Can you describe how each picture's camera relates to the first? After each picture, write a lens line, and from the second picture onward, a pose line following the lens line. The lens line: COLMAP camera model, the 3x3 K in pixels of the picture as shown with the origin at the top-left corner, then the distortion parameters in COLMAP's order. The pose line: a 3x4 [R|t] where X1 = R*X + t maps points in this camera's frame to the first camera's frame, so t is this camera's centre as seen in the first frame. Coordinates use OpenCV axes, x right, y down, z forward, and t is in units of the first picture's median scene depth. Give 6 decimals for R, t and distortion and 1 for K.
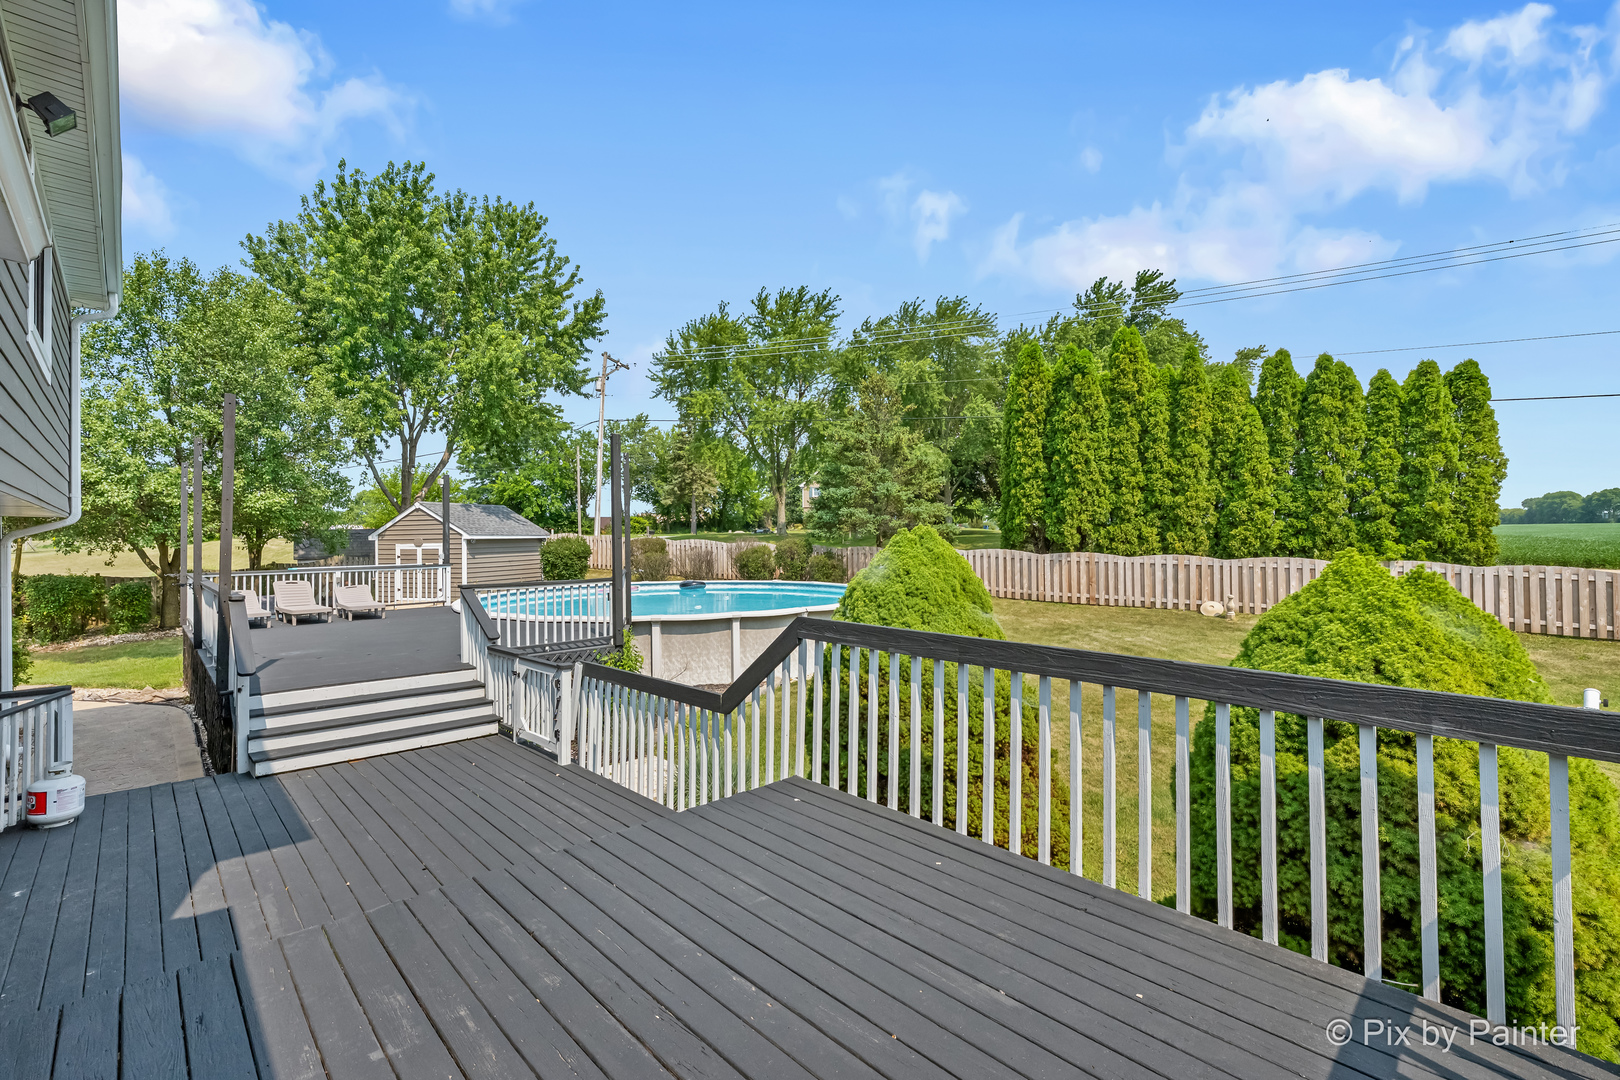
lens RADIAL K [[698.0, 0, 793.5], [0, 698.0, 532.3], [0, 0, 1]] dist [-0.003210, 0.000547]
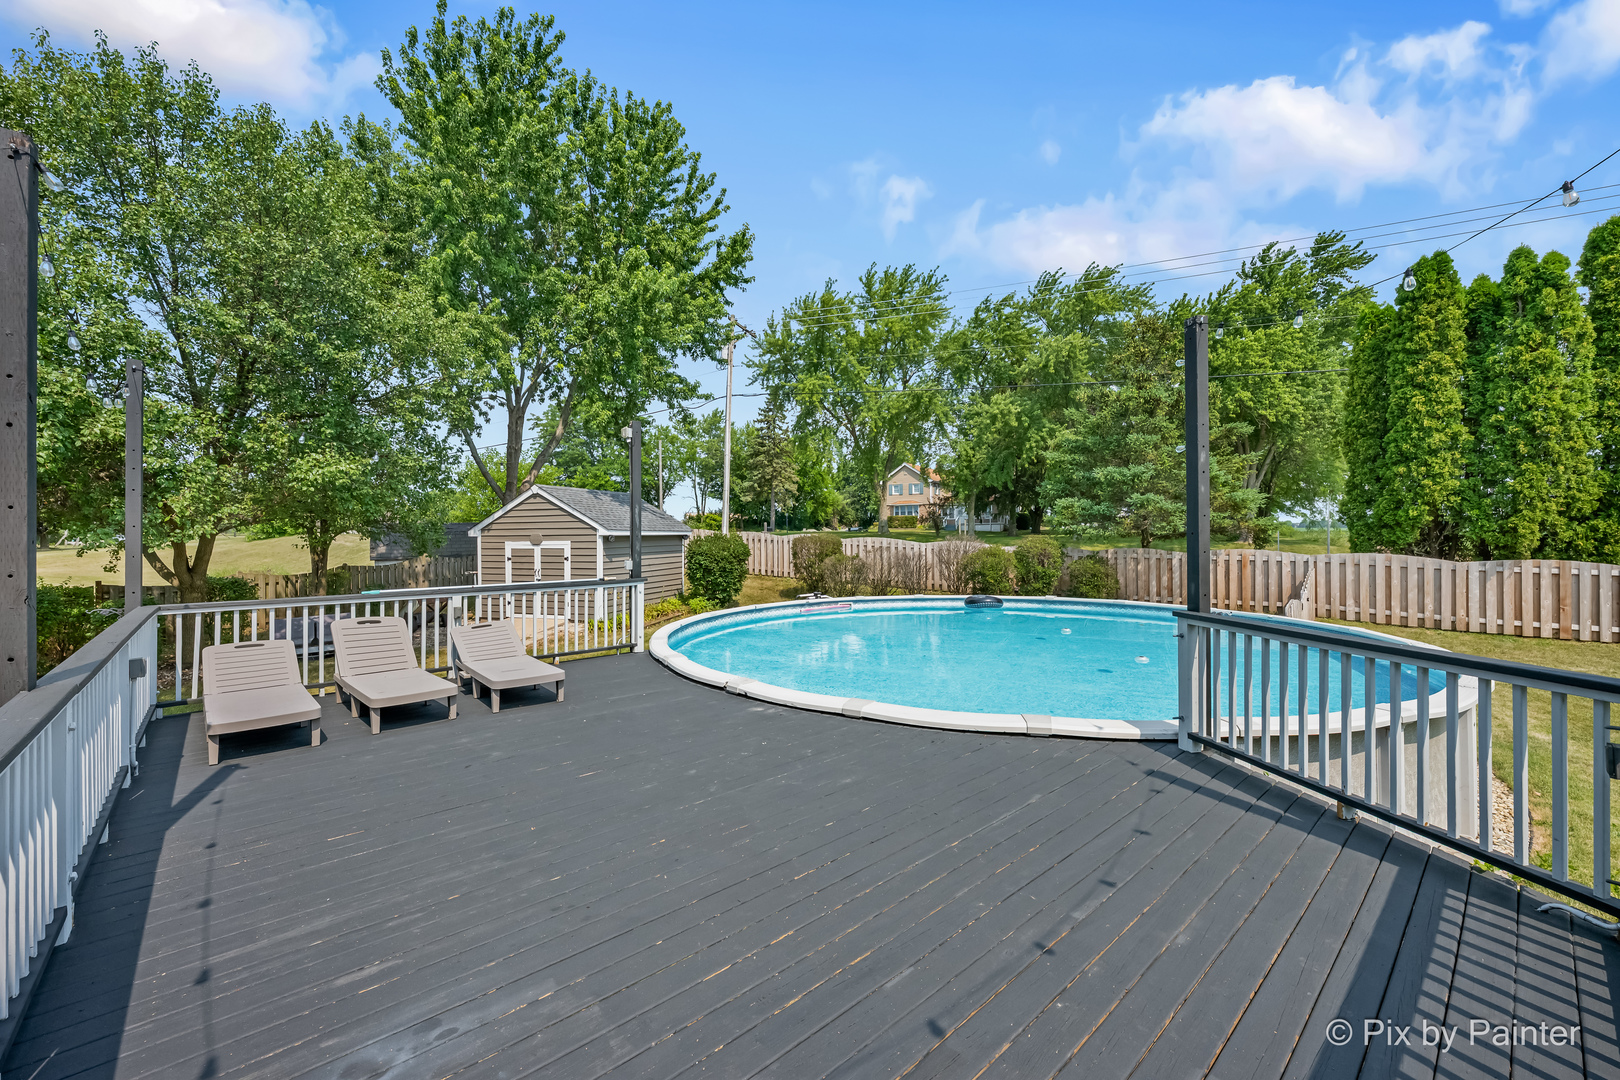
lens RADIAL K [[647.1, 0, 804.0], [0, 647.1, 537.5], [0, 0, 1]] dist [-0.002304, 0.000283]
pose [[0.999471, 0.005199, -0.032093, -0.218841], [-0.004900, 0.999944, 0.009389, 0.004387], [0.032140, -0.009226, 0.999441, 0.303803]]
